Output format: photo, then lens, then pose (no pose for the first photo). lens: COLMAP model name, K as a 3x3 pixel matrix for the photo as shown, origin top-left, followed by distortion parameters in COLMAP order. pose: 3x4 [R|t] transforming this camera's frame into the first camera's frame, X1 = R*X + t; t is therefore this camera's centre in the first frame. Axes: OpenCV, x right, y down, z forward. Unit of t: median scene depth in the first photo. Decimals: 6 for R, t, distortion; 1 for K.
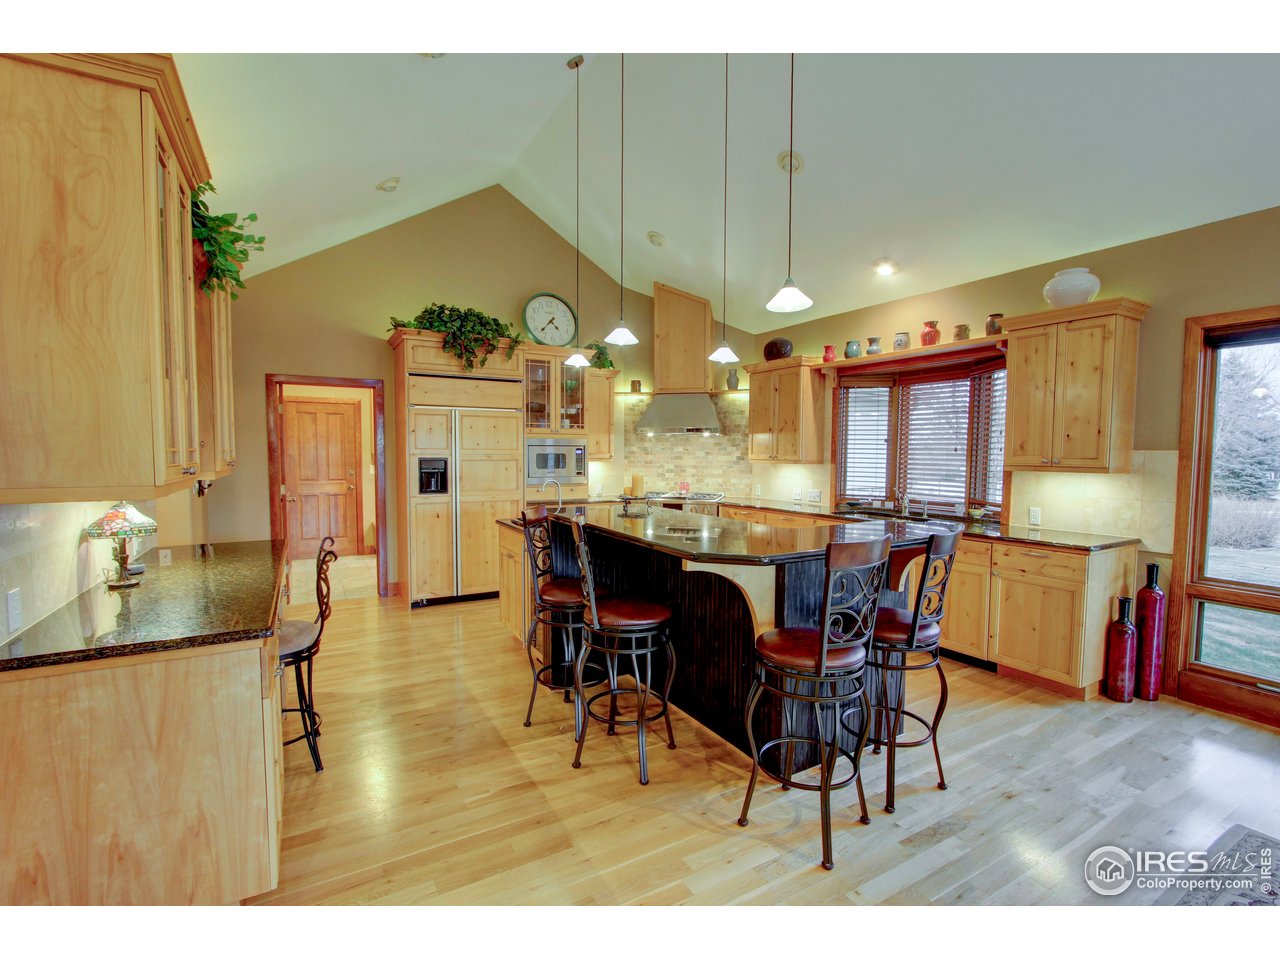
lens RADIAL K [[592.7, 0, 648.3], [0, 592.7, 481.3], [0, 0, 1]] dist [0.000533, 0.000051]
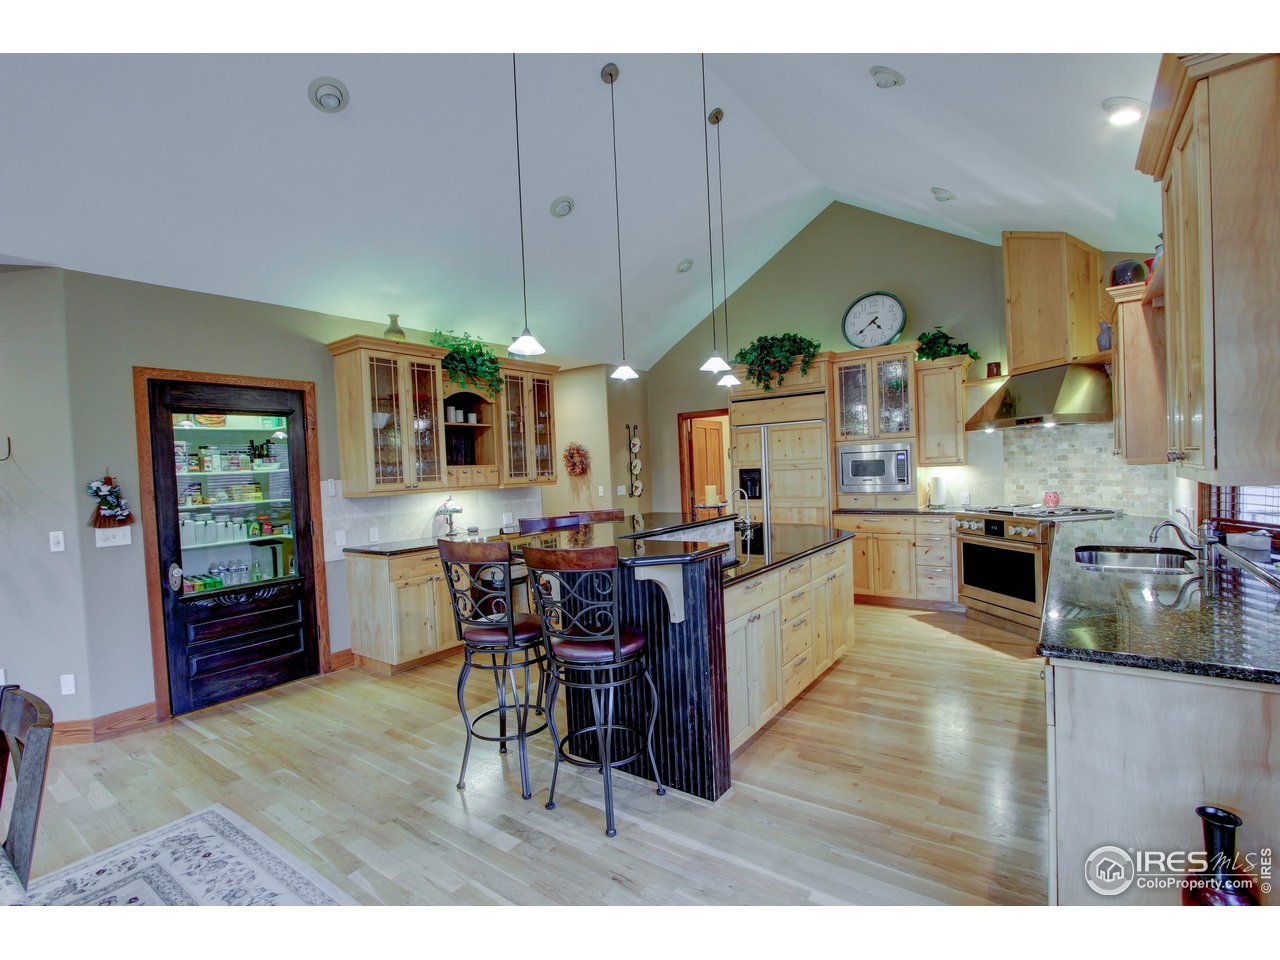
lens RADIAL K [[592.7, 0, 648.6], [0, 592.7, 483.4], [0, 0, 1]] dist [0.000533, 0.000051]
pose [[0.409403, -0.002430, -0.912350, 0.525388], [-0.003847, 0.999983, -0.004389, -0.003923], [0.912345, 0.005307, 0.409387, 0.266807]]
